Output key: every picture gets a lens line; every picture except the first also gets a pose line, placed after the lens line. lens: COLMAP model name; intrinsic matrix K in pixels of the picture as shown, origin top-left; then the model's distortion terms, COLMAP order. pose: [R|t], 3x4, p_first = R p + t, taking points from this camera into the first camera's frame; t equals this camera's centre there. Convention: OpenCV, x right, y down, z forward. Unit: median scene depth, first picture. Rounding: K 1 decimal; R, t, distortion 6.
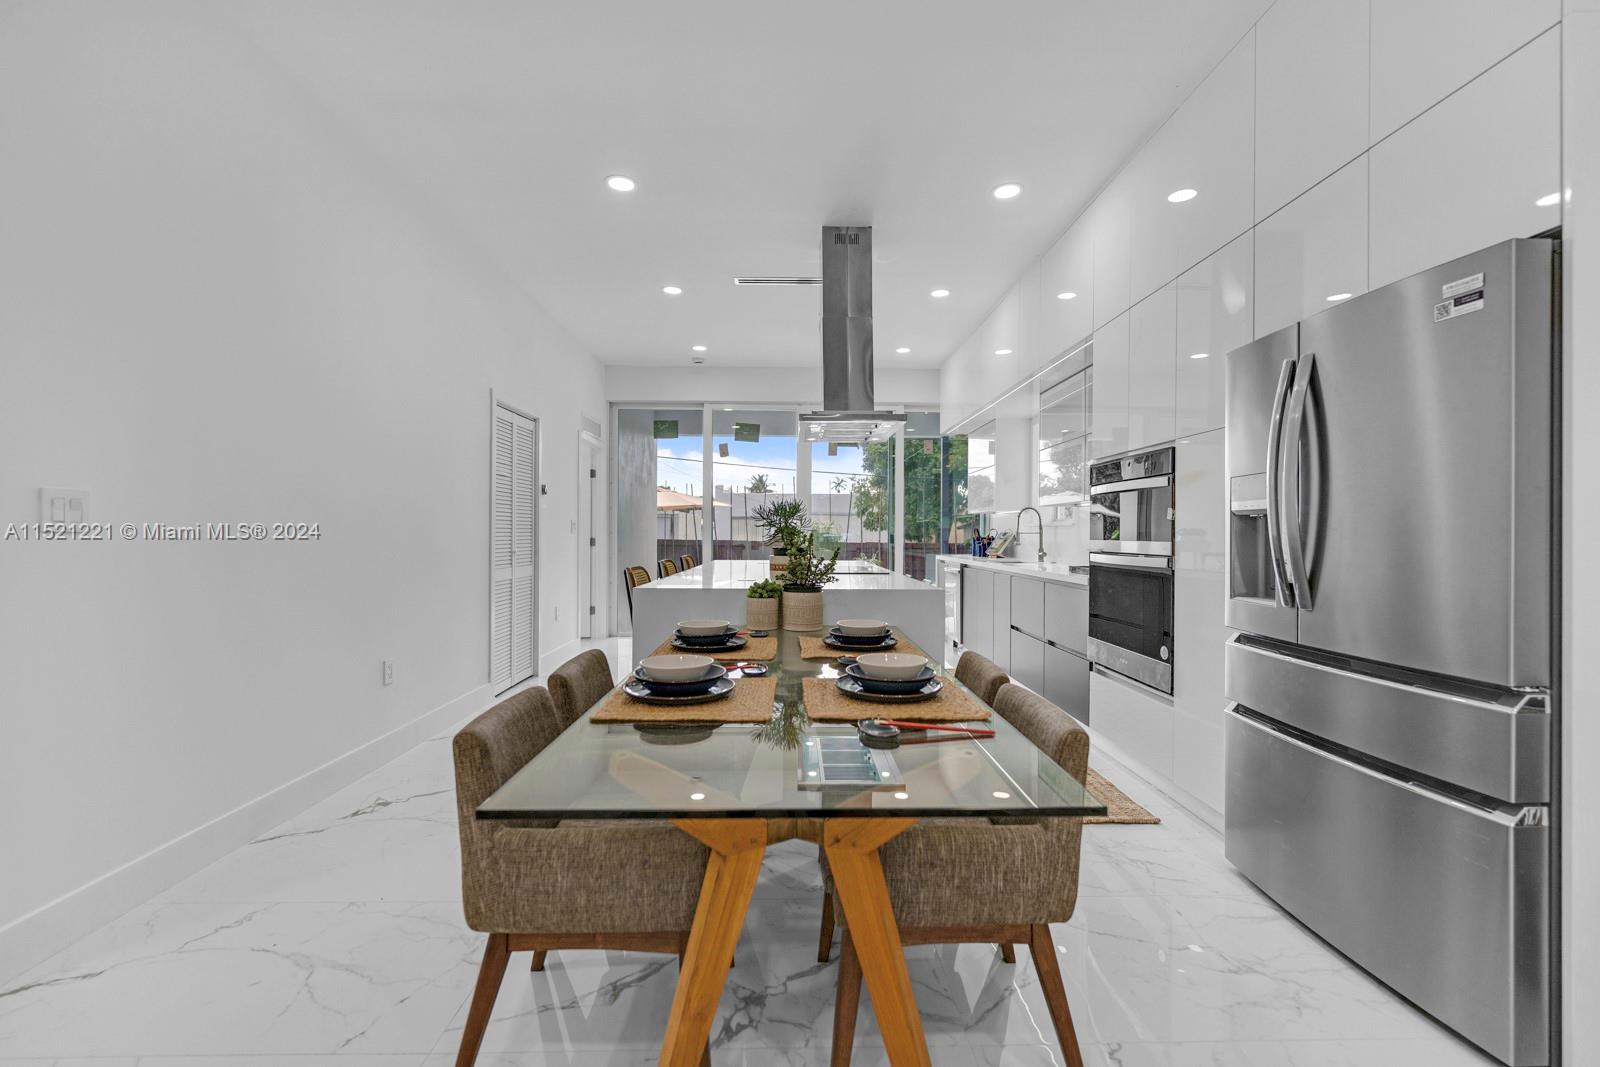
lens RADIAL K [[655.3, 0, 800.0], [0, 655.3, 533.5], [0, 0, 1]] dist [-0.000888, -0.000191]
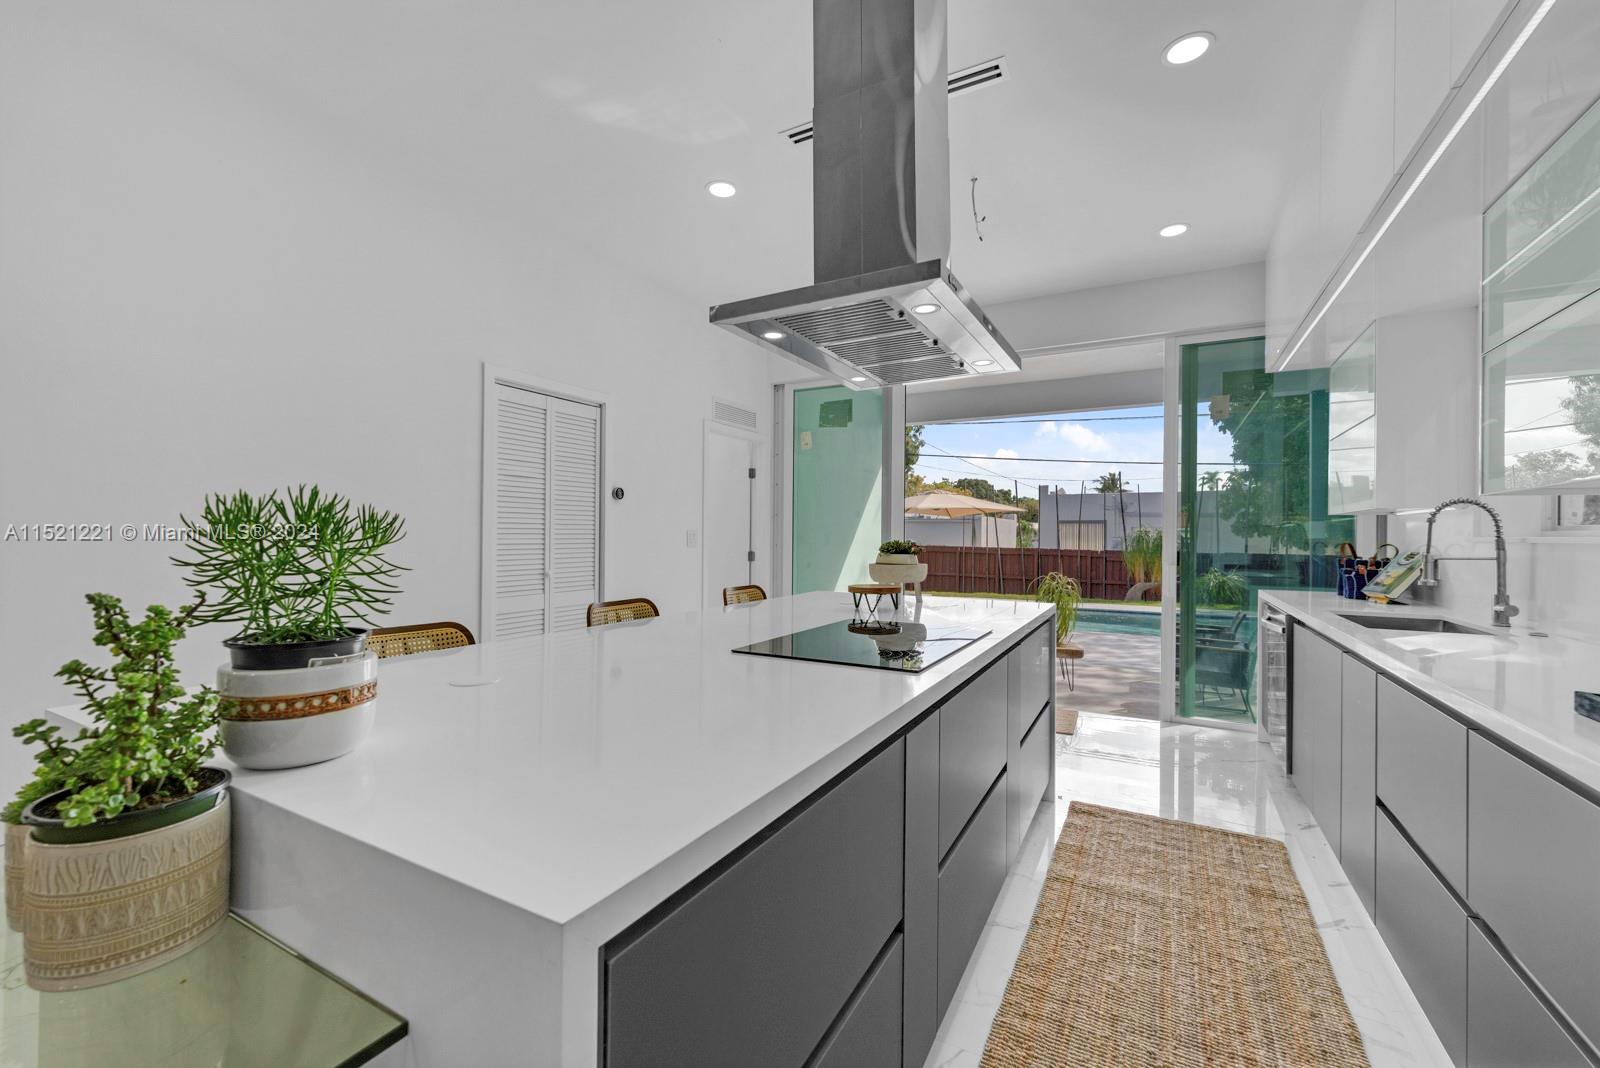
lens RADIAL K [[655.3, 0, 800.0], [0, 655.3, 534.0], [0, 0, 1]] dist [-0.000888, -0.000191]
pose [[0.874582, -0.000812, -0.484878, 0.148202], [-0.001820, 0.999986, -0.004957, -0.012481], [0.484875, 0.005218, 0.874568, 0.342197]]
